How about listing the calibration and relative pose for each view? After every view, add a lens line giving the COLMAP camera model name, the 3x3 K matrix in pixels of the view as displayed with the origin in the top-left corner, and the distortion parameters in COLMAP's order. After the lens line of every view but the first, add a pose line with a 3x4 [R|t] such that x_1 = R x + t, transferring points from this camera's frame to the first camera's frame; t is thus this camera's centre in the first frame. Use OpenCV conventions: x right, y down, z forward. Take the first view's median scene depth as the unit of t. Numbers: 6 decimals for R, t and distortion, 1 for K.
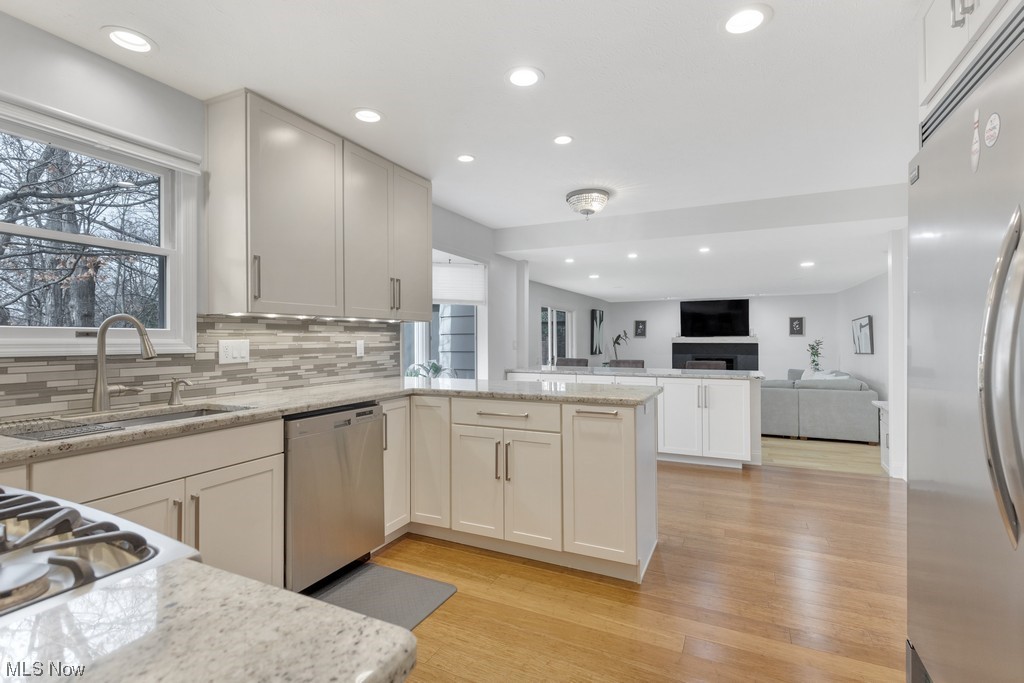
lens RADIAL K [[481.7, 0, 519.5], [0, 481.7, 334.2], [0, 0, 1]] dist [0.008817, -0.000441]
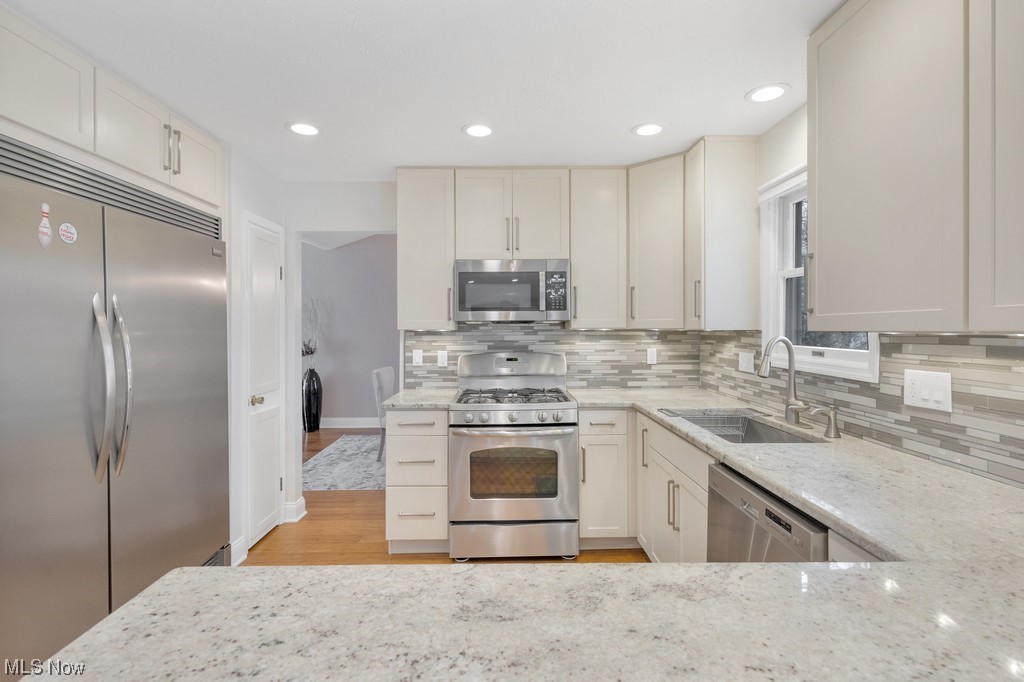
lens RADIAL K [[481.7, 0, 513.0], [0, 481.7, 332.7], [0, 0, 1]] dist [0.008817, -0.000441]
pose [[-0.903114, 0.007211, -0.429340, 0.149572], [0.006612, 0.999974, 0.002887, -0.039717], [0.429349, -0.000232, -0.903138, 1.213485]]
